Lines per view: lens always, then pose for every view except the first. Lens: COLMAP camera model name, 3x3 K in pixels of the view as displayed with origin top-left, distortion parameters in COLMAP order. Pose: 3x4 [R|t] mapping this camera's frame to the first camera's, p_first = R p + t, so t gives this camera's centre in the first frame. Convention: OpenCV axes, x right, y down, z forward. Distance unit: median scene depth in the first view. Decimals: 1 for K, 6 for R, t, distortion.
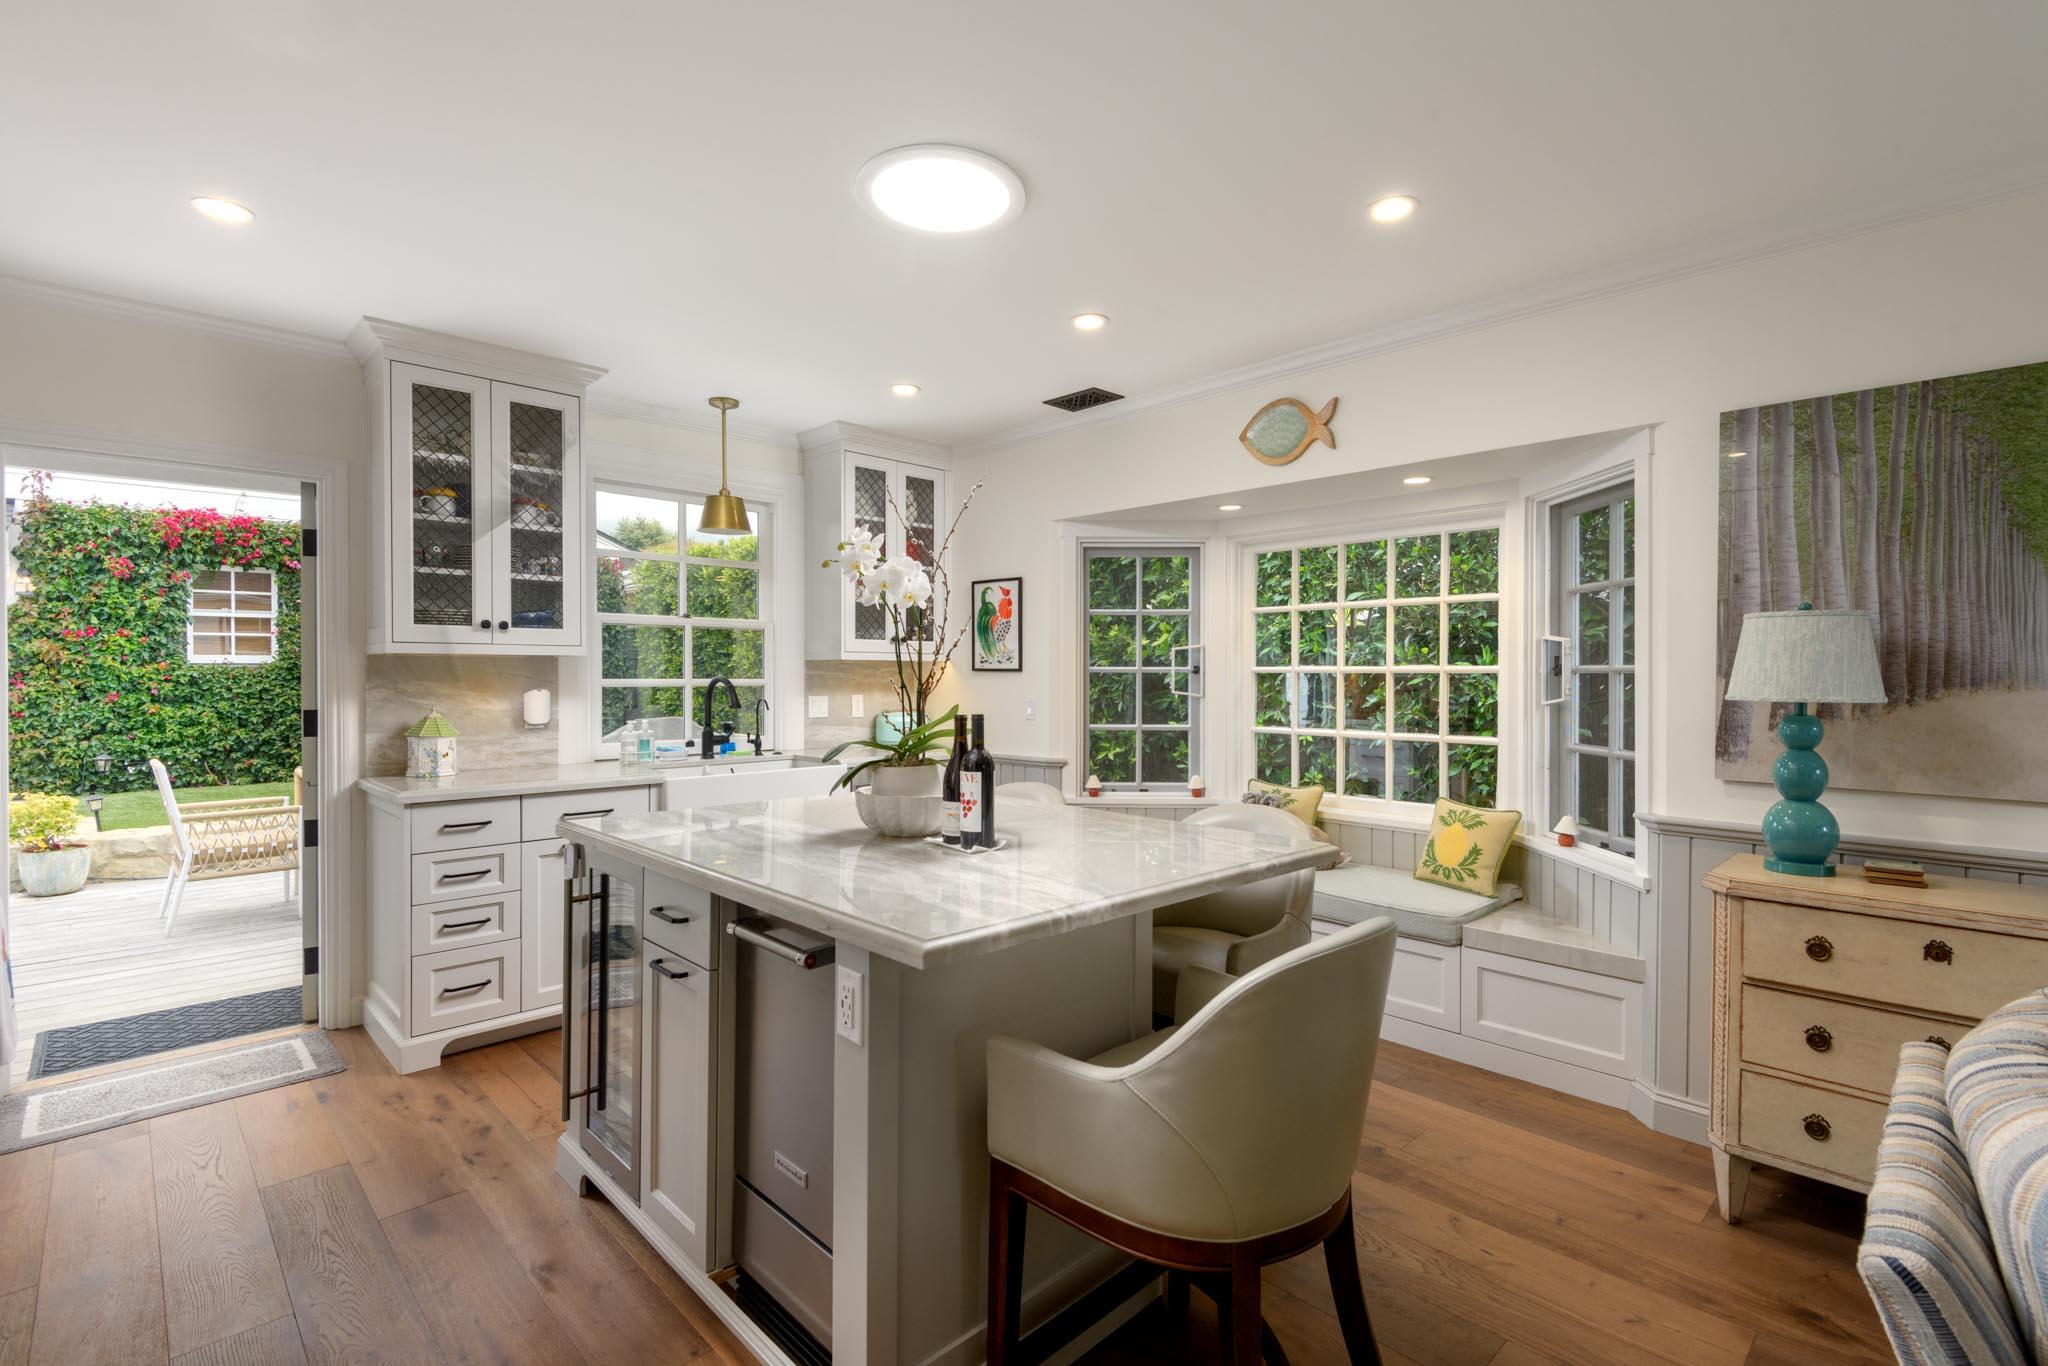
lens RADIAL K [[932.1, 0, 1018.9], [0, 932.1, 682.2], [0, 0, 1]] dist [-0.003178, -0.000273]
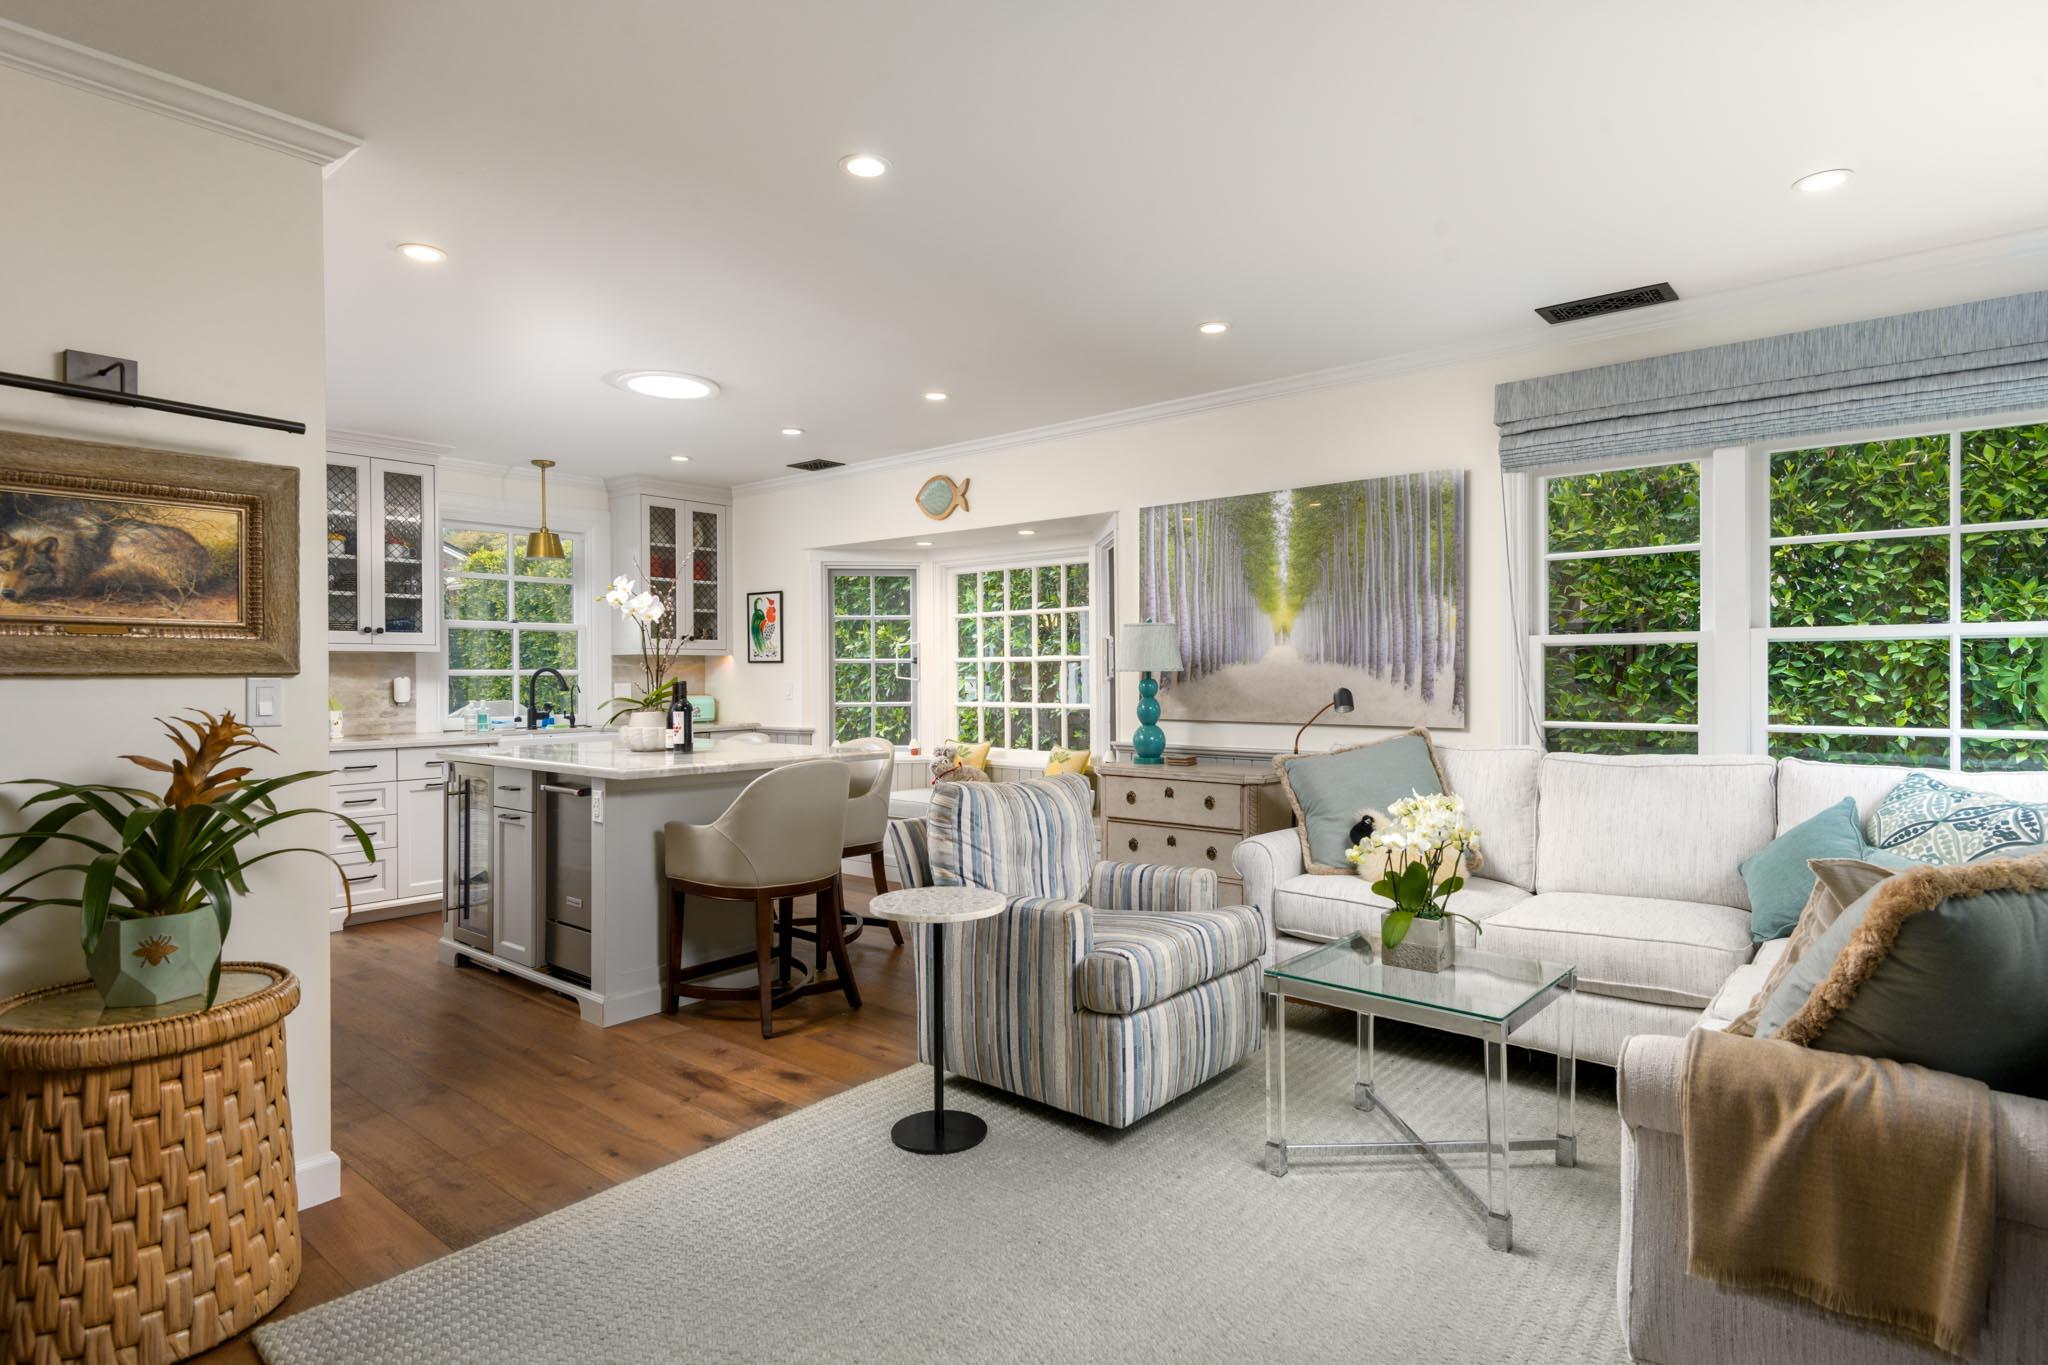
lens RADIAL K [[1080.5, 0, 1063.4], [0, 1080.5, 678.4], [0, 0, 1]] dist [-0.023861, -0.001358]
pose [[0.990948, -0.007922, 0.134015, 0.229682], [0.008645, 0.999951, -0.004818, 0.025732], [-0.133971, 0.005933, 0.990968, -0.671179]]
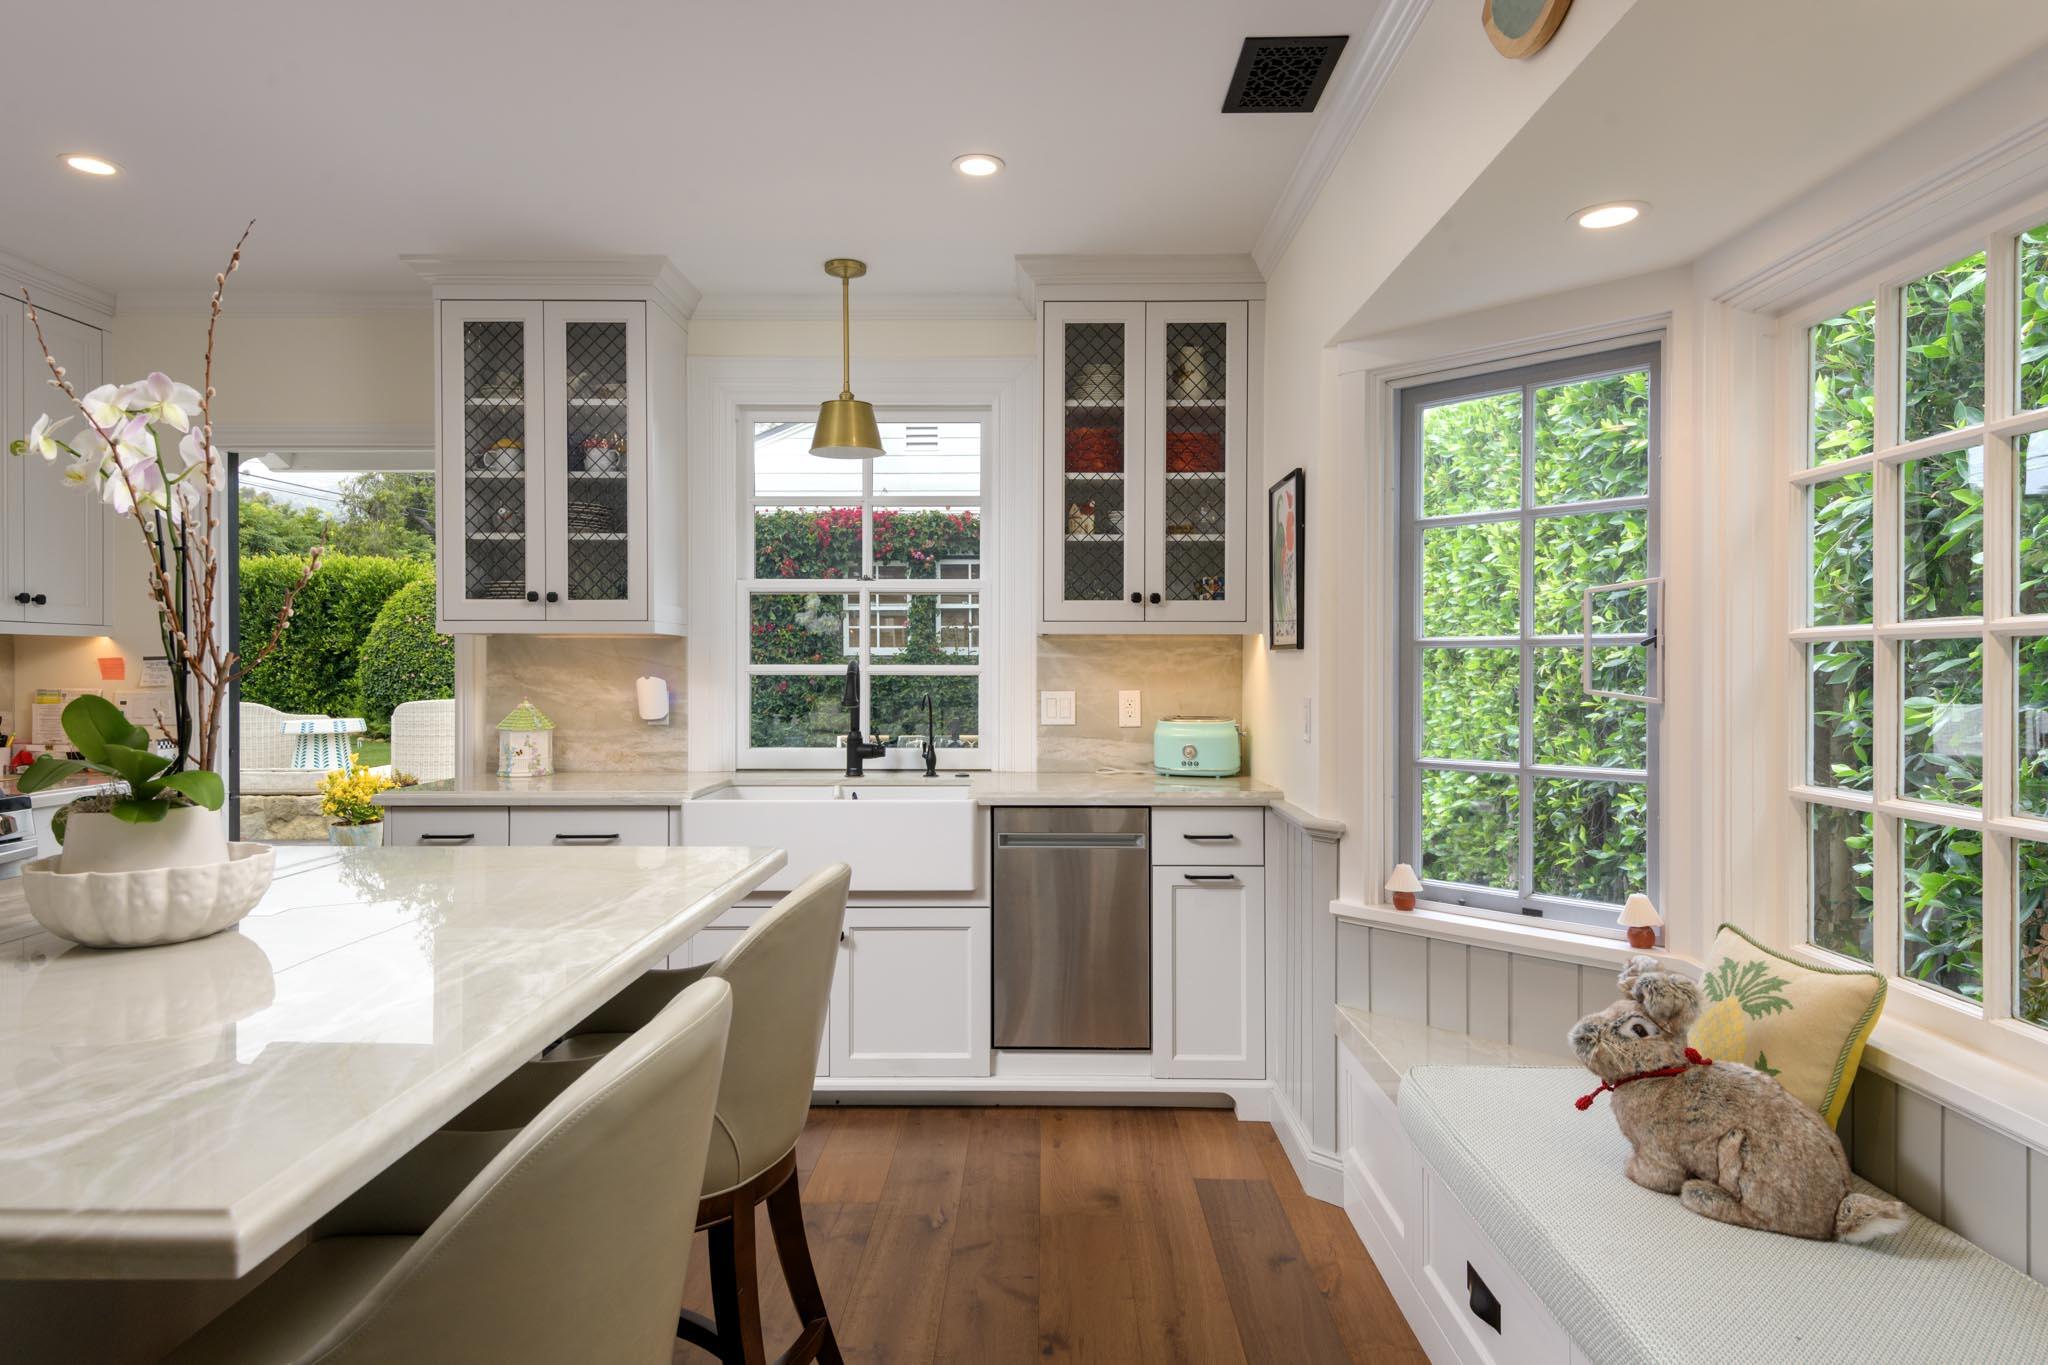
lens RADIAL K [[1251.0, 0, 1019.2], [0, 1251.0, 664.3], [0, 0, 1]] dist [0.049002, 0.000185]
pose [[0.708292, 0.003340, -0.705912, 0.470008], [-0.006069, 0.999981, -0.001357, -0.003161], [0.705893, 0.005245, 0.708299, 0.454561]]
